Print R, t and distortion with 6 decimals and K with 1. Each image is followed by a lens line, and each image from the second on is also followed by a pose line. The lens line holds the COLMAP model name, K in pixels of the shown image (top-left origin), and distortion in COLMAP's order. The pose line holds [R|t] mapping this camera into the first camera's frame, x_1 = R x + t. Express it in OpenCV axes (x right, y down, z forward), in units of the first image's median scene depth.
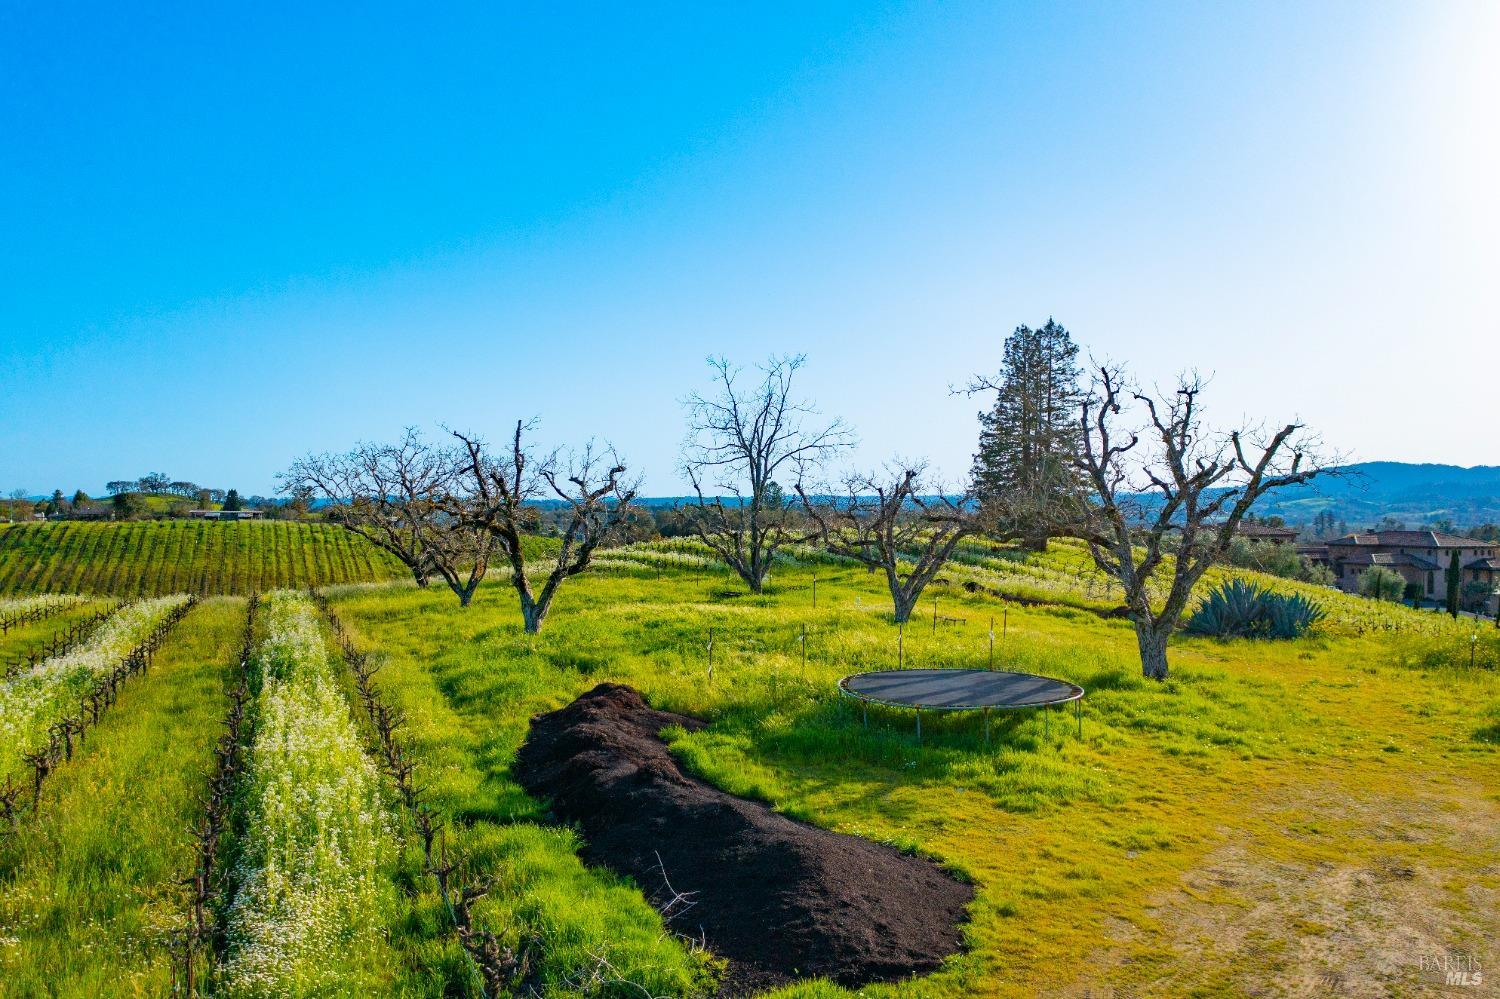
lens RADIAL K [[1194.6, 0, 751.3], [0, 1194.6, 498.3], [0, 0, 1]] dist [-0.005993, 0.034311]
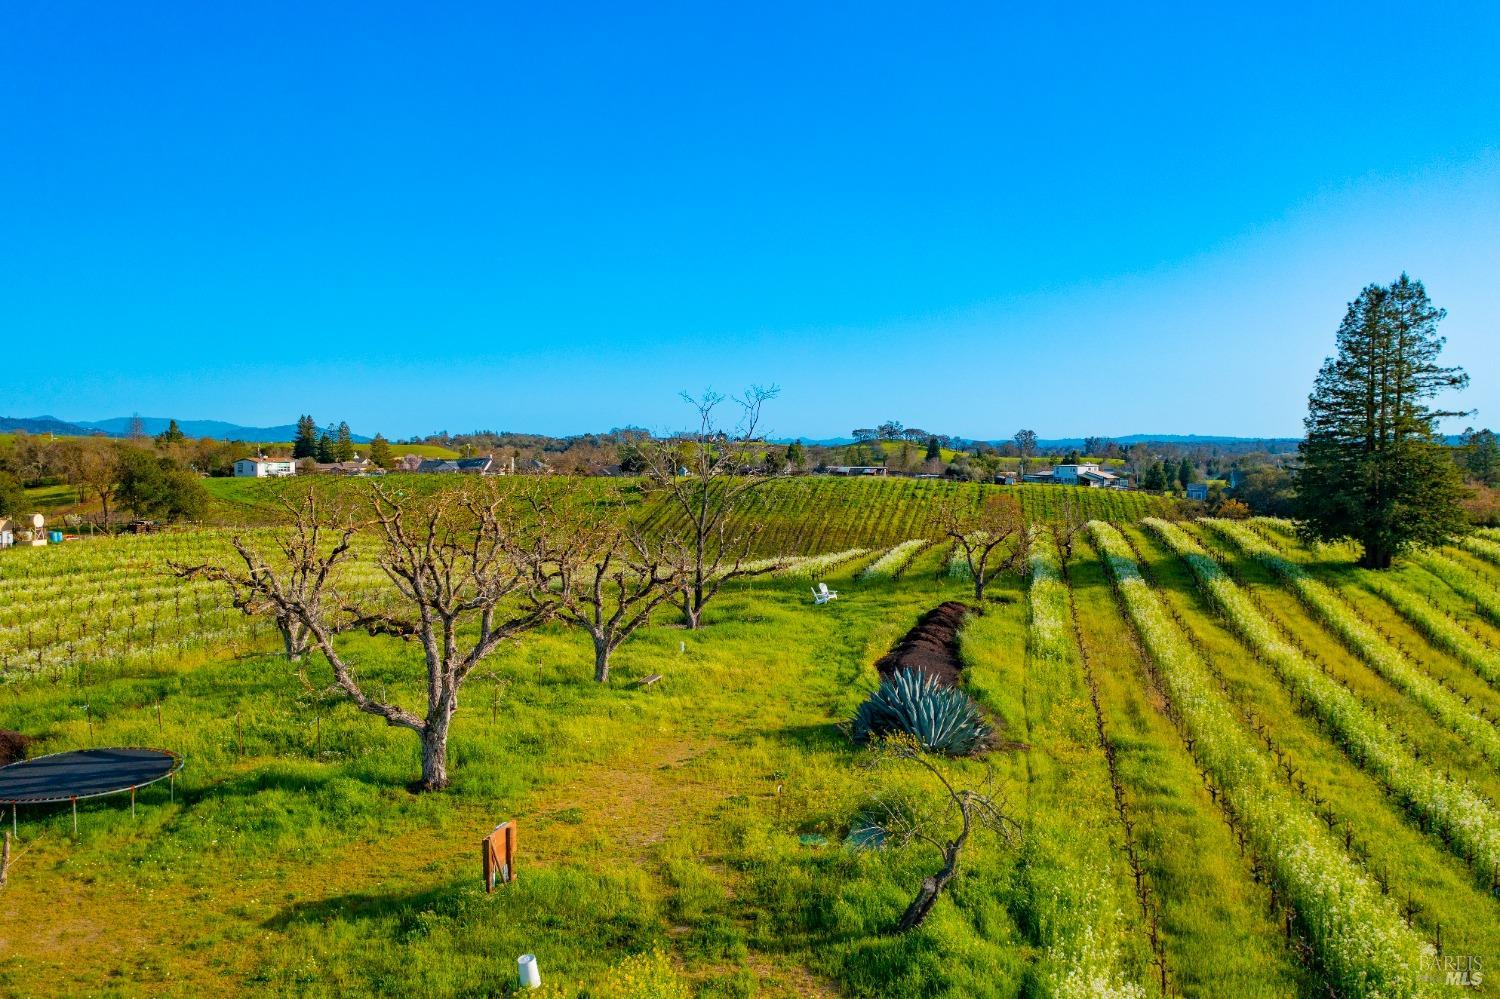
lens RADIAL K [[1194.6, 0, 750.9], [0, 1194.6, 498.4], [0, 0, 1]] dist [-0.005993, 0.034311]
pose [[0.819750, 0.021992, -0.572299, 0.141164], [0.007092, 0.998796, 0.048540, -0.017631], [0.572677, -0.043850, 0.818607, 0.039677]]
